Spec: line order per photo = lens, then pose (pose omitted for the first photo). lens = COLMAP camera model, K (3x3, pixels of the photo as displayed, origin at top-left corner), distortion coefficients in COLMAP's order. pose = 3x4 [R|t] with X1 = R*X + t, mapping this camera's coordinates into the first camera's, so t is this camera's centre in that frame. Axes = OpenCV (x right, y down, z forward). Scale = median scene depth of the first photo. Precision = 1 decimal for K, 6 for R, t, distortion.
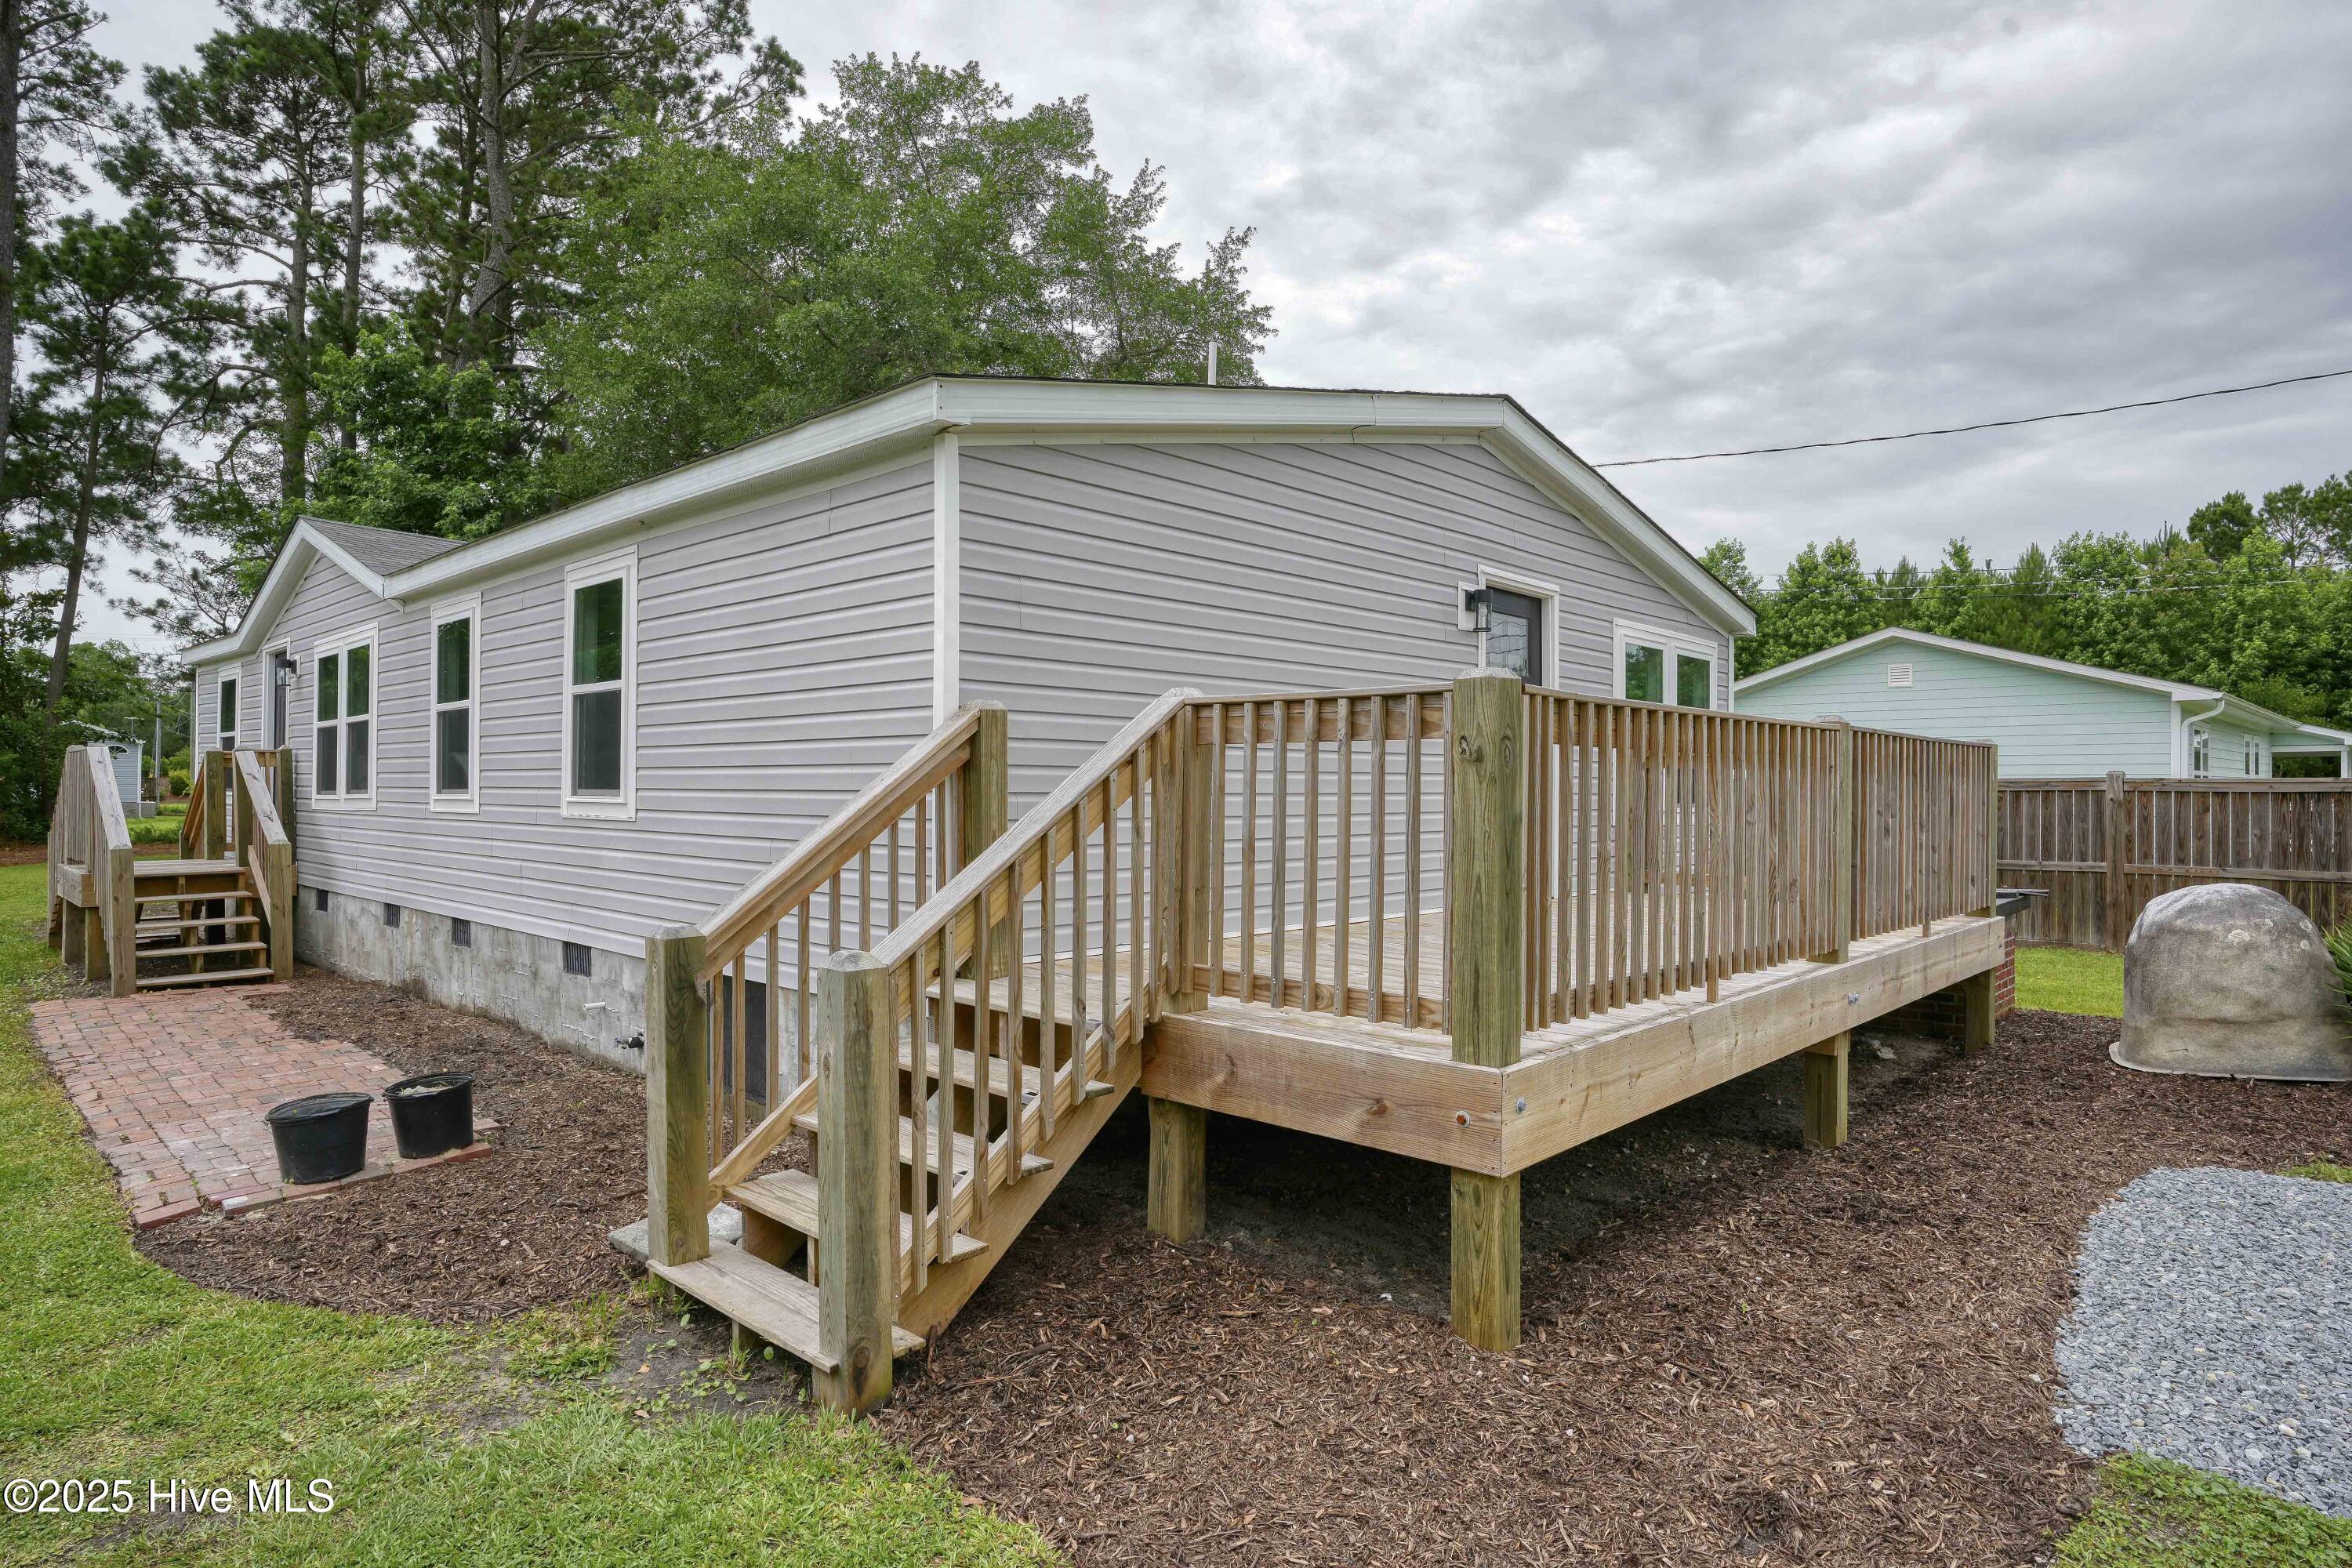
lens RADIAL K [[1274.3, 0, 1188.2], [0, 1274.3, 788.9], [0, 0, 1]] dist [-0.020708, 0.016026]
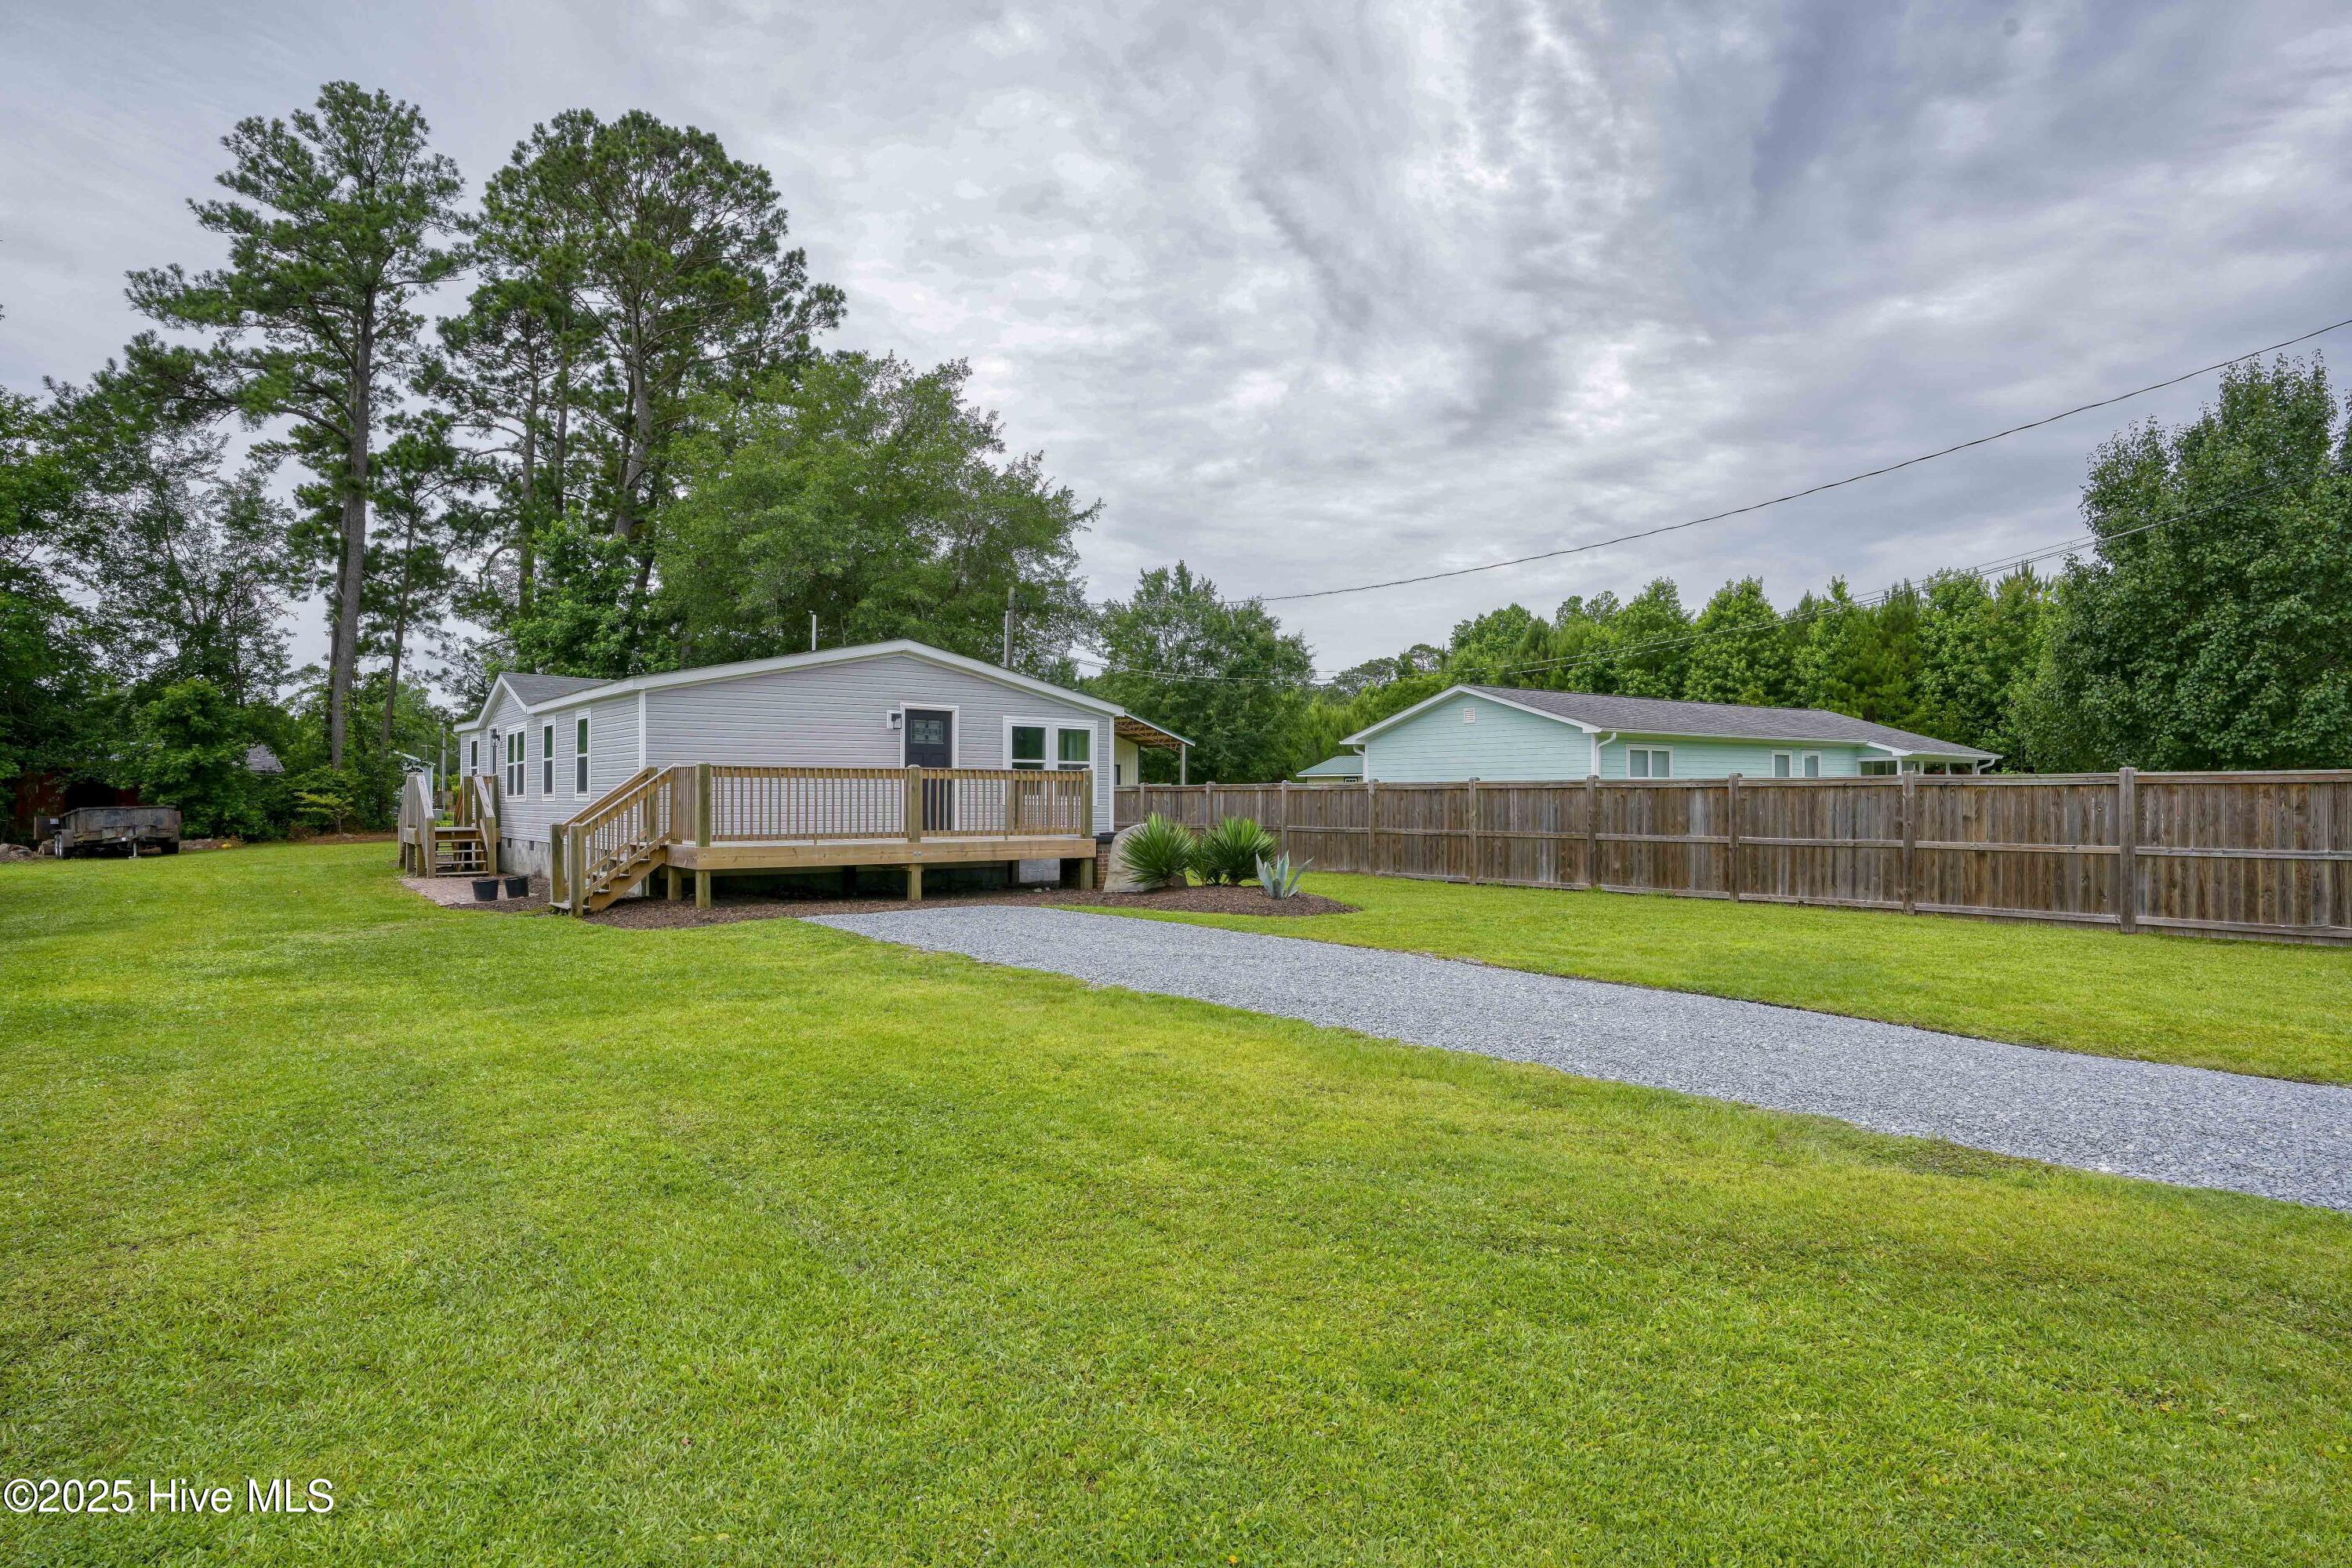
lens RADIAL K [[1274.3, 0, 1177.2], [0, 1274.3, 794.0], [0, 0, 1]] dist [-0.020708, 0.016026]
pose [[0.987575, -0.004800, -0.157073, 0.290713], [0.004289, 0.999984, -0.003593, 0.005106], [0.157088, 0.002875, 0.987580, -0.358973]]
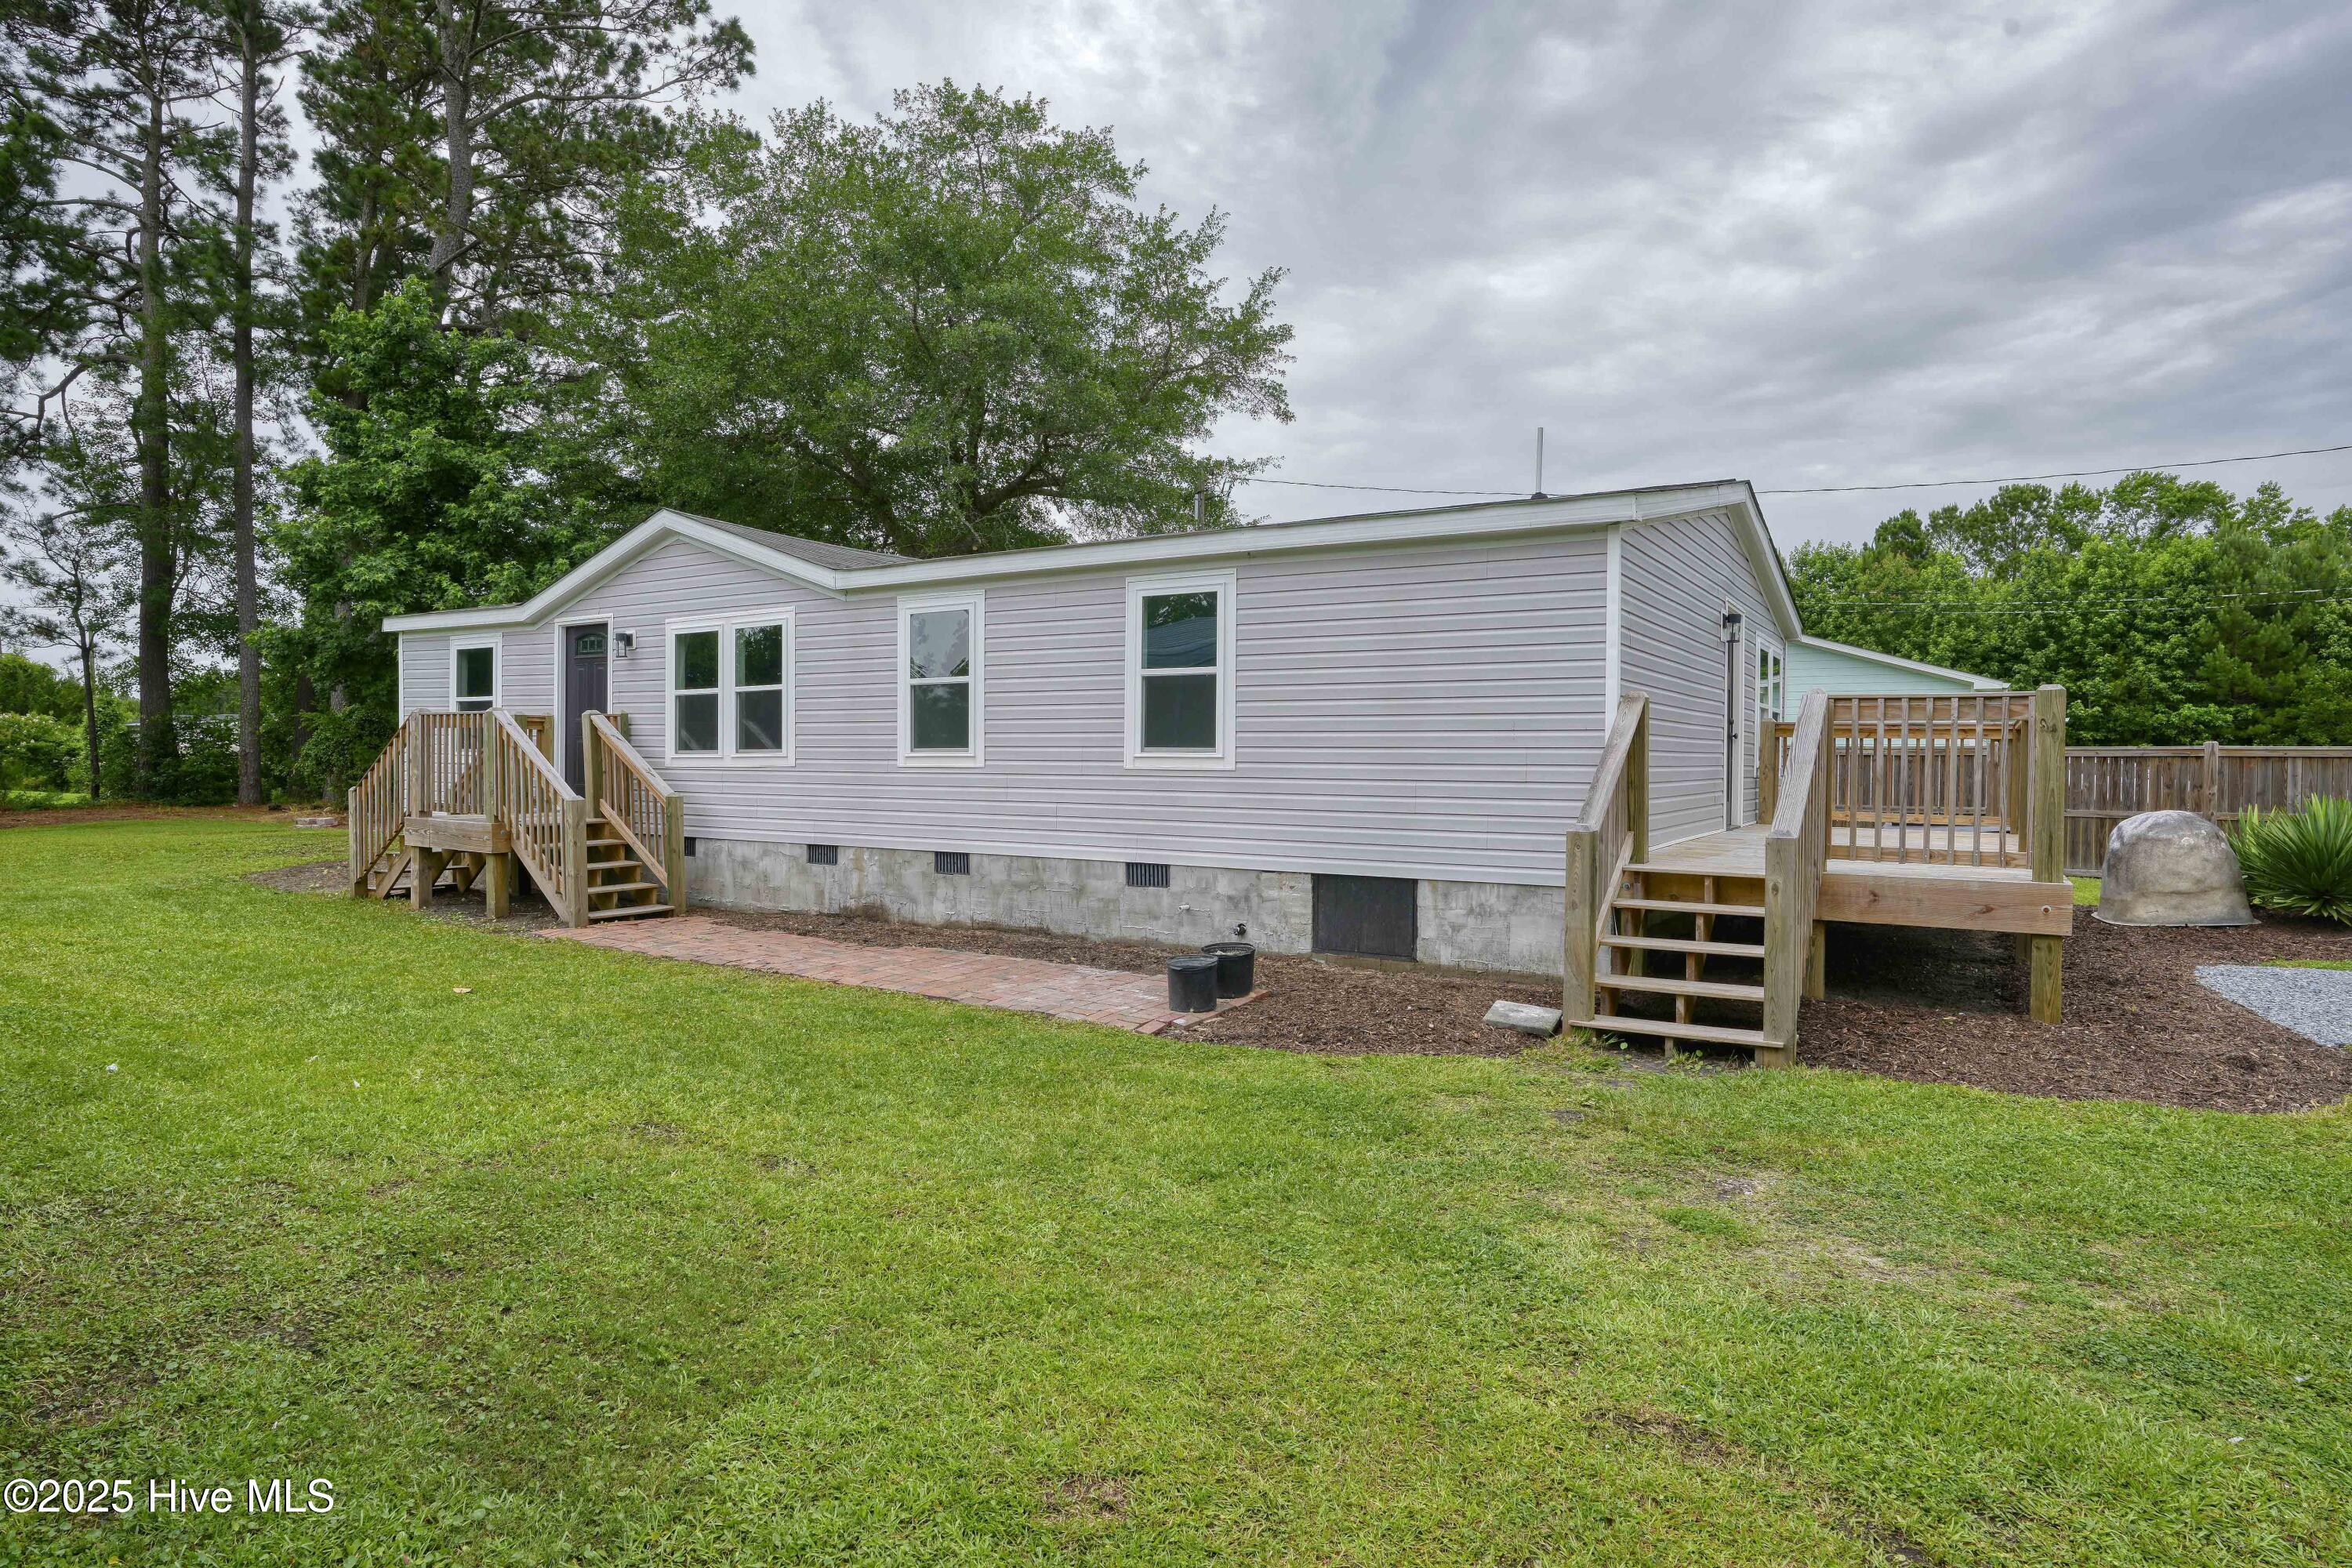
lens RADIAL K [[1274.3, 0, 1174.9], [0, 1274.3, 786.7], [0, 0, 1]] dist [-0.020708, 0.016026]
pose [[0.980369, -0.002435, 0.197155, -0.169030], [-0.001950, 0.999755, 0.022044, 0.002820], [-0.197160, -0.021996, 0.980124, -0.074971]]
